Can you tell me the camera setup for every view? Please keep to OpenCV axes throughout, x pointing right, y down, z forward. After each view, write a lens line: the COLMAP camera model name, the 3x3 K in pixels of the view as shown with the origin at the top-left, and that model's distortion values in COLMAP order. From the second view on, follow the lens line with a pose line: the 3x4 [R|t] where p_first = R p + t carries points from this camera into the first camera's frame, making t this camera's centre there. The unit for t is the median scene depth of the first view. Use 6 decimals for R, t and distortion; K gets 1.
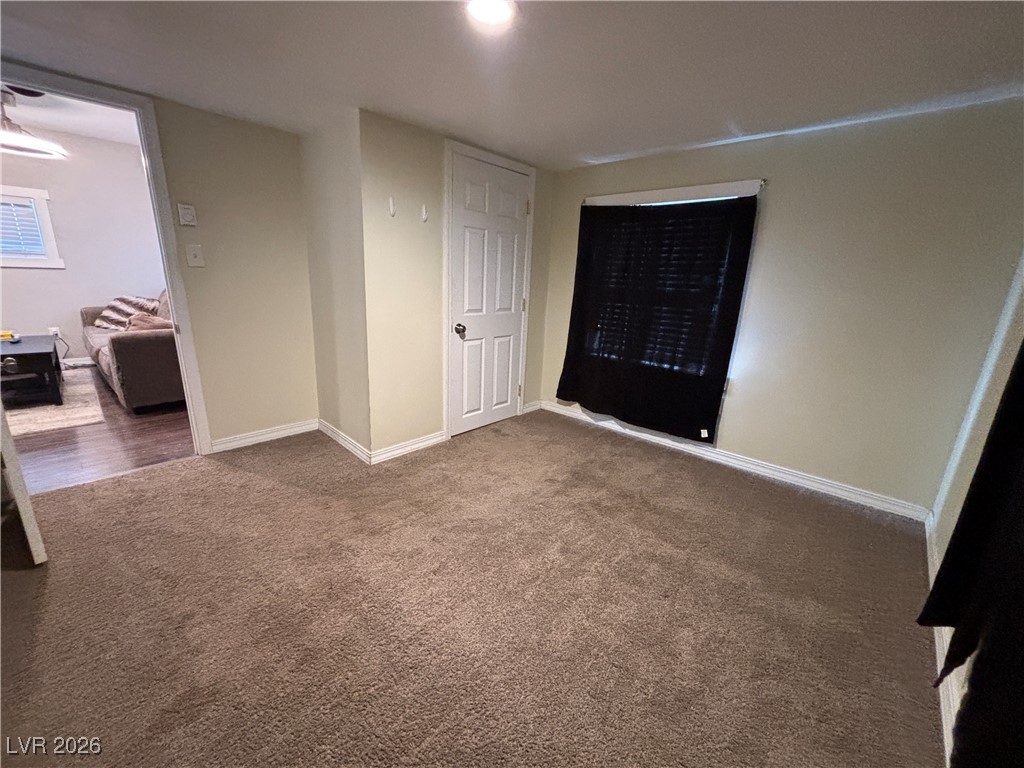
lens RADIAL K [[413.6, 0, 511.2], [0, 413.6, 386.9], [0, 0, 1]] dist [0.002001, 0.000597]
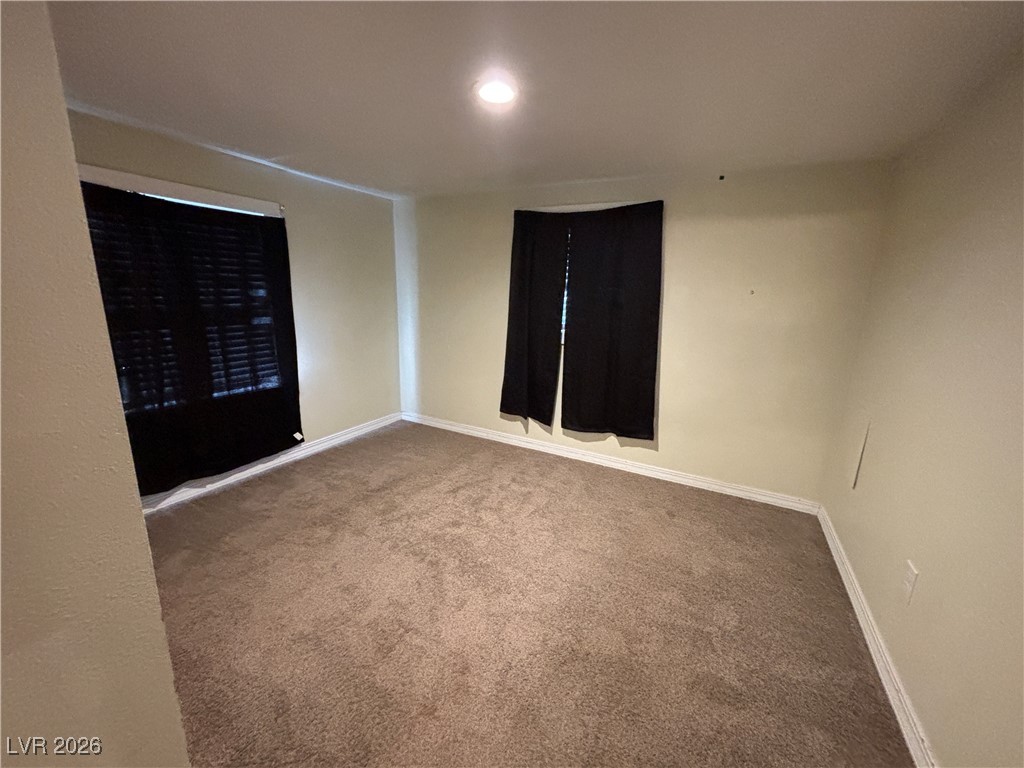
lens RADIAL K [[413.6, 0, 511.2], [0, 413.6, 386.9], [0, 0, 1]] dist [0.002001, 0.000597]
pose [[-0.245995, -0.263952, 0.932639, -0.709533], [0.225962, 0.920078, 0.319998, -0.249566], [-0.942564, 0.289459, -0.166691, 0.708897]]
